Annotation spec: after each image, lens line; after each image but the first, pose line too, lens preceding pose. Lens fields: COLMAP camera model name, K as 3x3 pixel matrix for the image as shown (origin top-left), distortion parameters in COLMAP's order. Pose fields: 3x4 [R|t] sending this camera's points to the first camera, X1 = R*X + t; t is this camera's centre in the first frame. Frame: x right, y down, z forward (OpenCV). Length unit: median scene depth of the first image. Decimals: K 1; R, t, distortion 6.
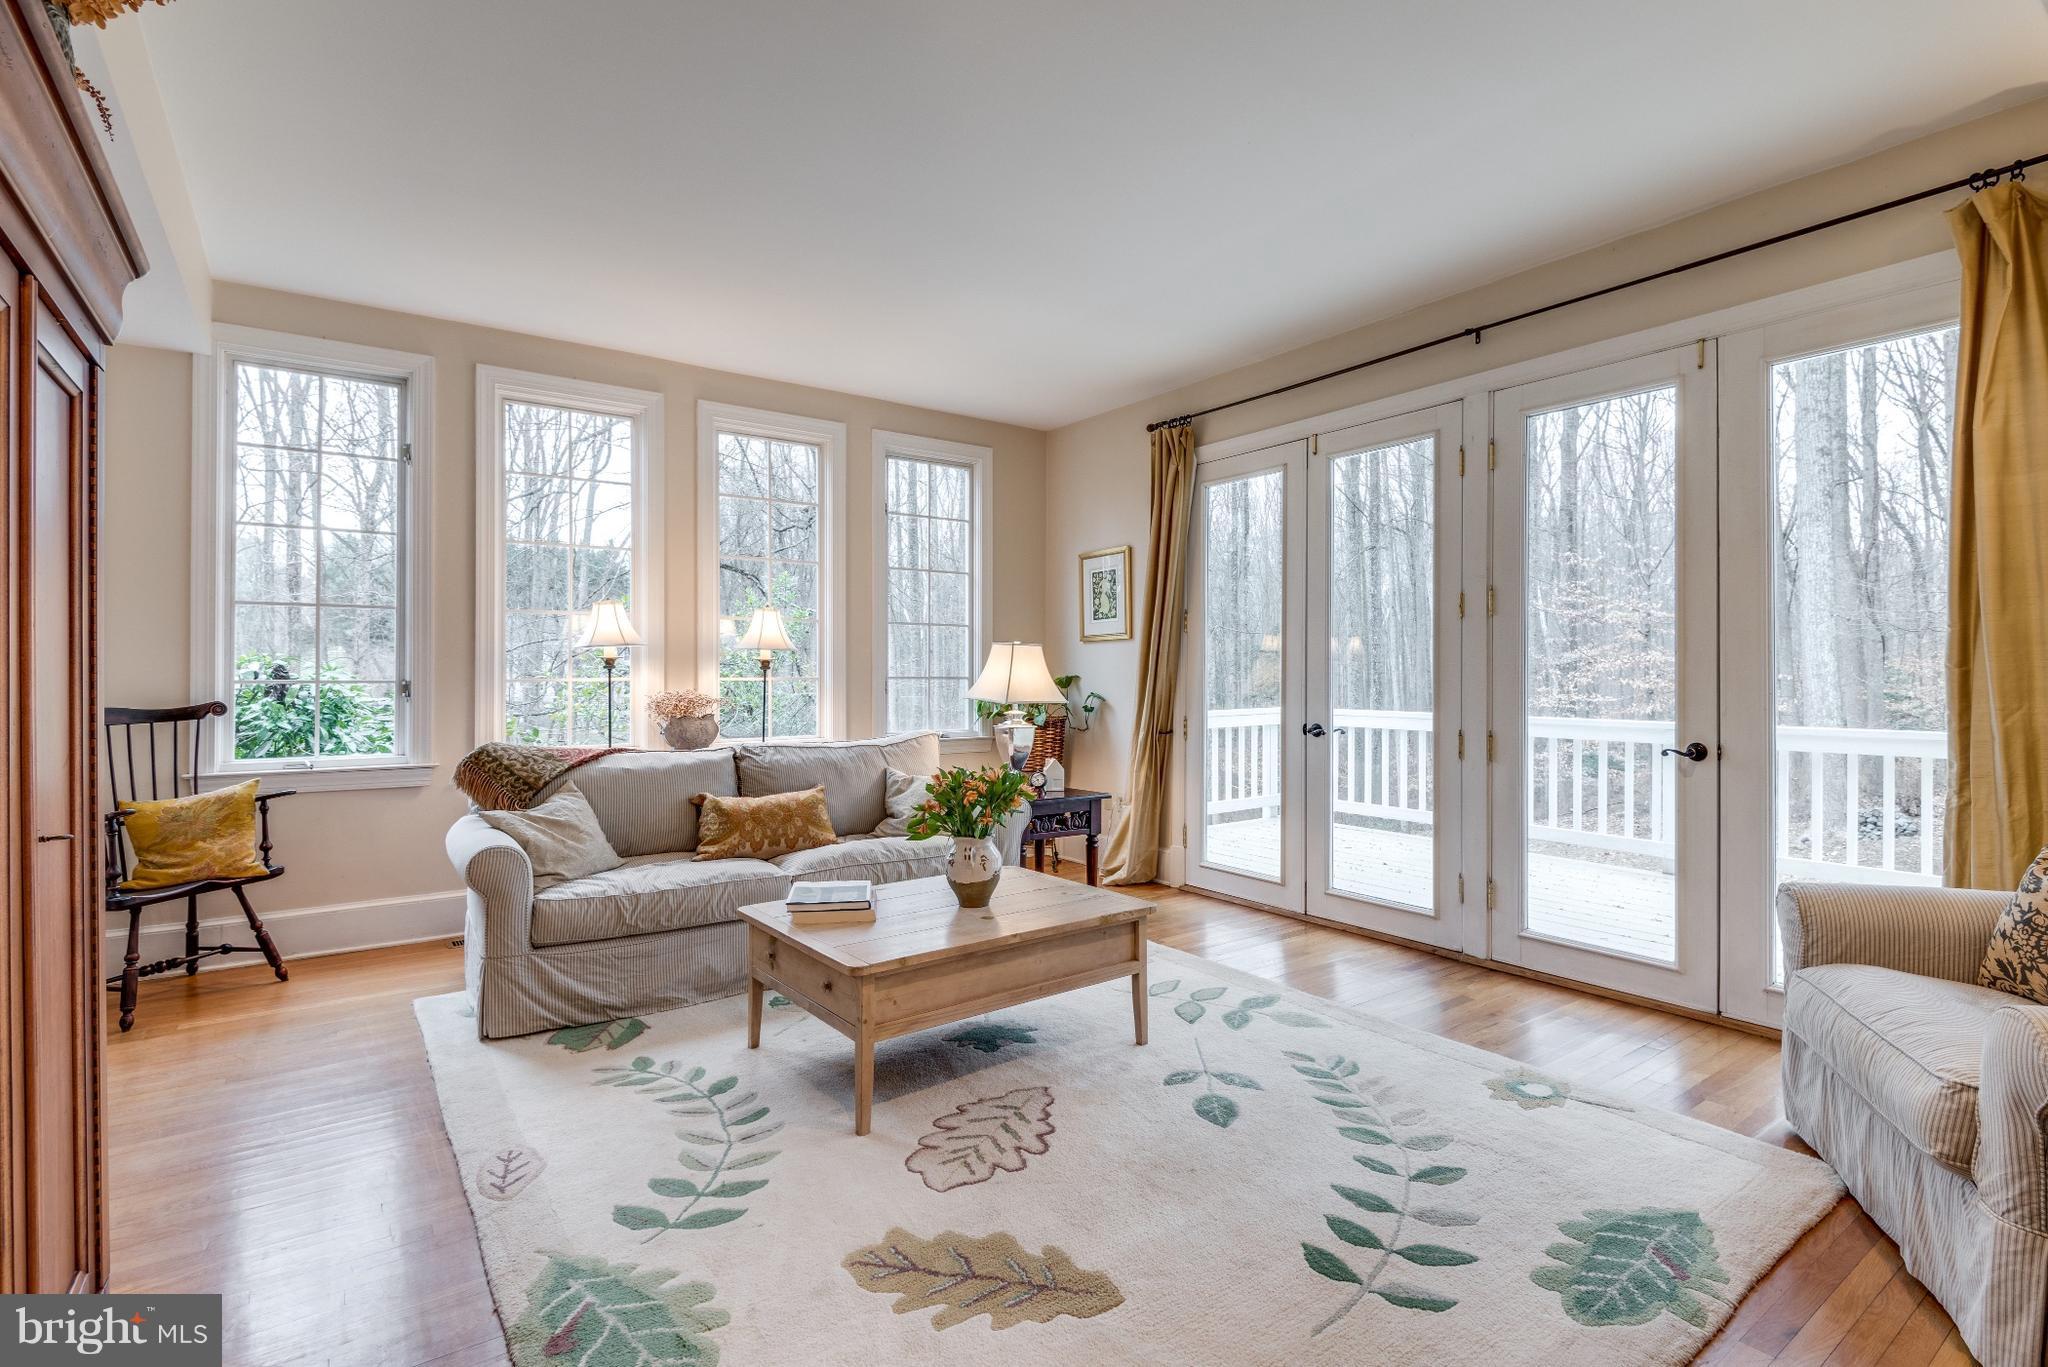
lens RADIAL K [[968.2, 0, 1021.7], [0, 968.2, 675.8], [0, 0, 1]] dist [-0.022310, -0.000351]
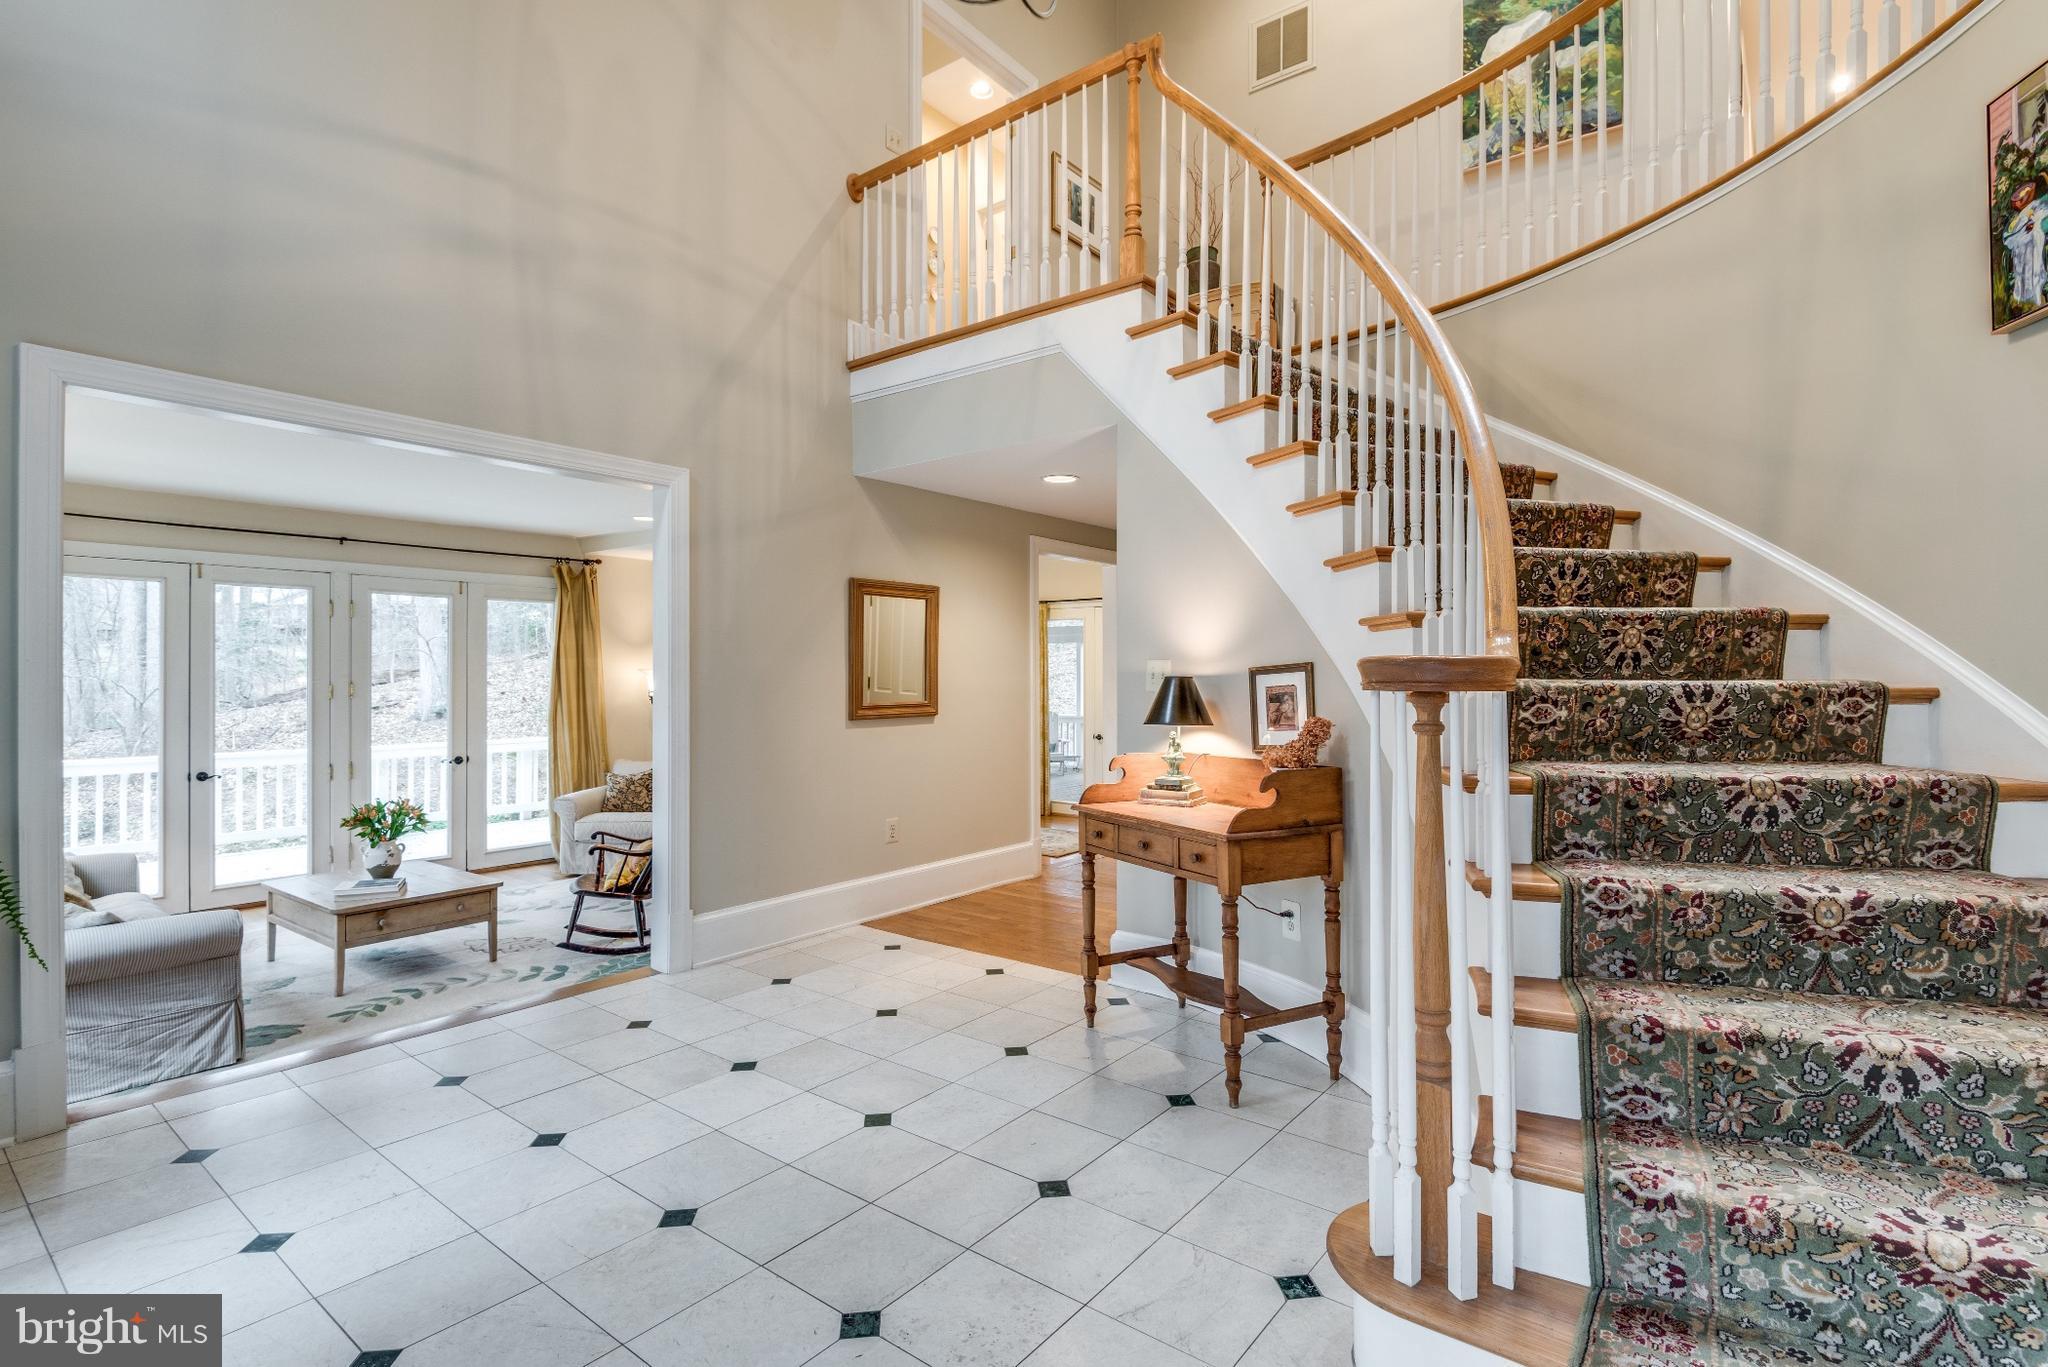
lens RADIAL K [[968.2, 0, 1024.5], [0, 968.2, 681.0], [0, 0, 1]] dist [-0.022310, -0.000351]
pose [[-0.278359, 0.002671, 0.960473, -2.127716], [0.011540, 0.999933, 0.000564, -0.107551], [-0.960408, 0.011241, -0.278372, 0.383761]]
